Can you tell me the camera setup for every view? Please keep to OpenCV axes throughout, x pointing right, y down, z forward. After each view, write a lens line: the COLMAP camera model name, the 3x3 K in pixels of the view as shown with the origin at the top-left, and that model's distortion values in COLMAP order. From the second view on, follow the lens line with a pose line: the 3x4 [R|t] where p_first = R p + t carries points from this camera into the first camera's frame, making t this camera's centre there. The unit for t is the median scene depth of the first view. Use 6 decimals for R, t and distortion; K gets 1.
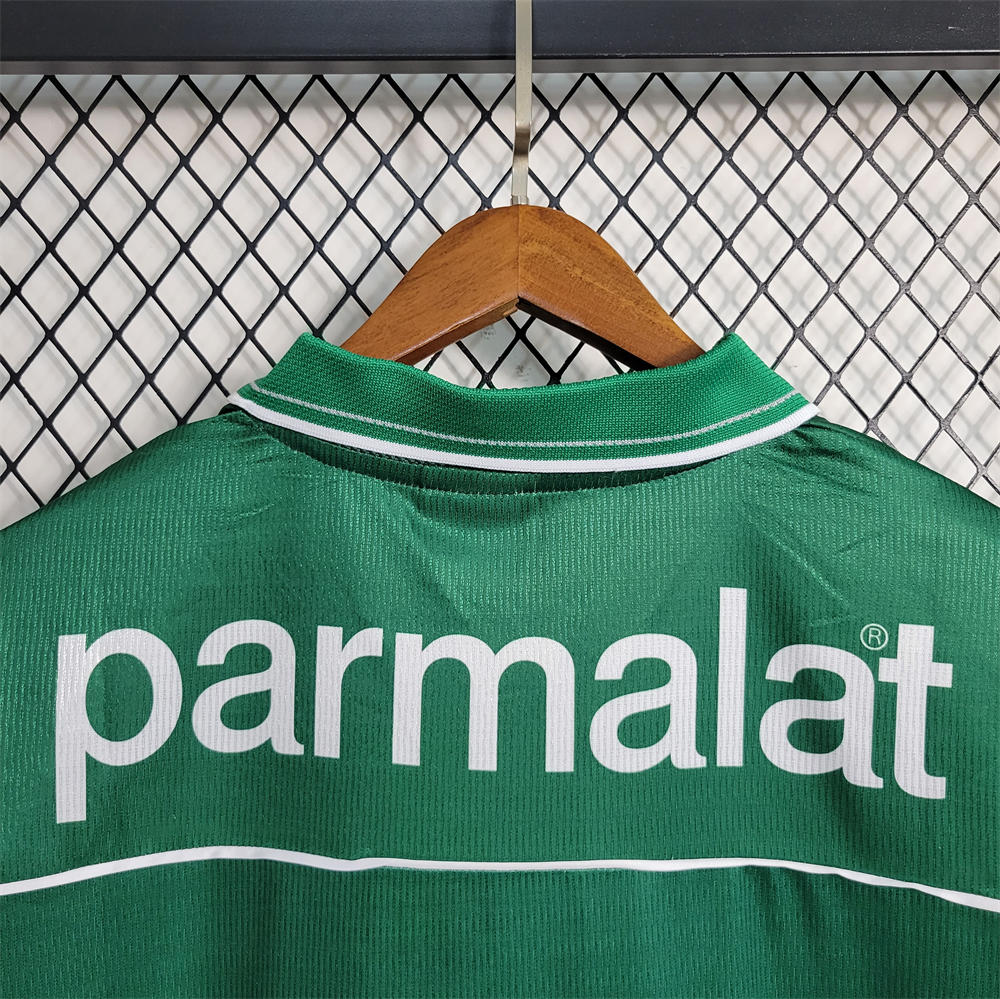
lens RADIAL K [[1010.3, 0, 490.9], [0, 1010.3, 506.0], [0, 0, 1]] dist [0.015842, 0.000000]
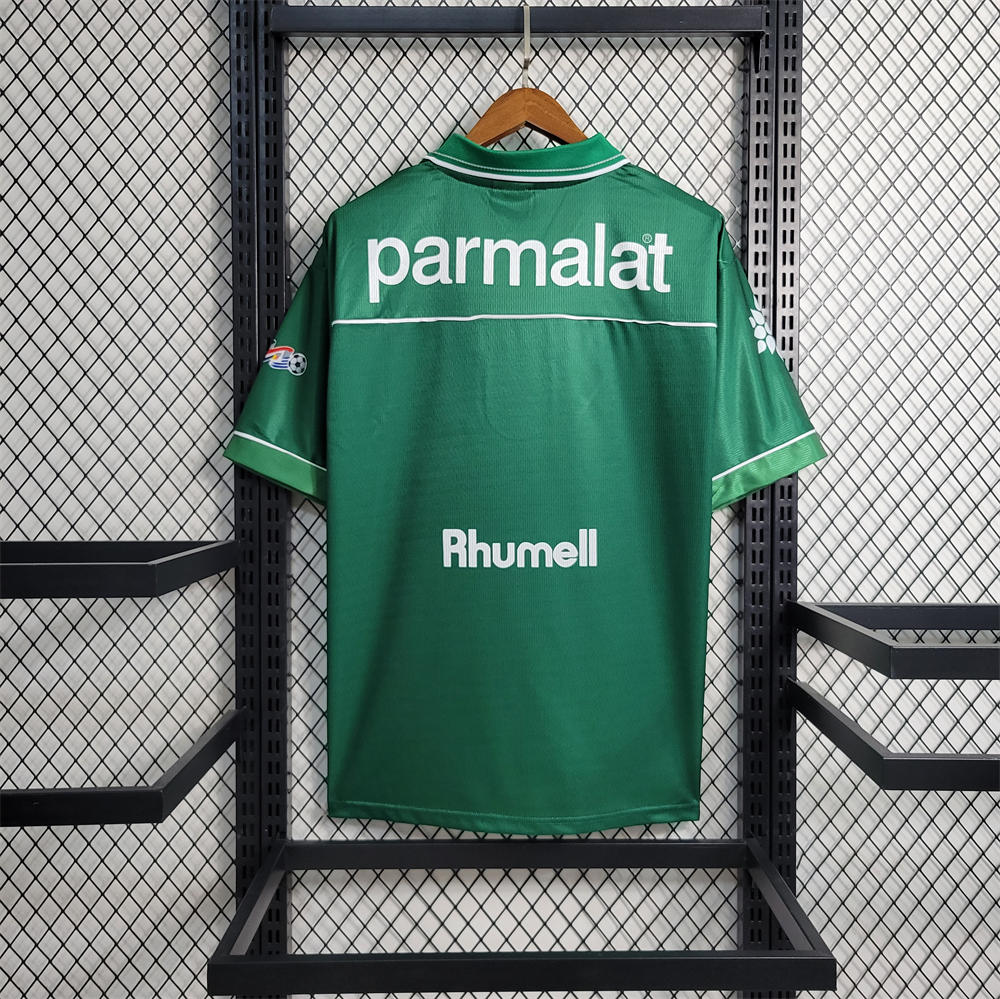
lens RADIAL K [[1010.3, 0, 499.9], [0, 1010.3, 489.9], [0, 0, 1]] dist [0.015842, 0.000000]
pose [[0.999566, -0.007354, 0.028521, -0.137331], [0.005585, 0.998085, 0.061609, 0.665516], [-0.028920, -0.061423, 0.997693, -1.937617]]
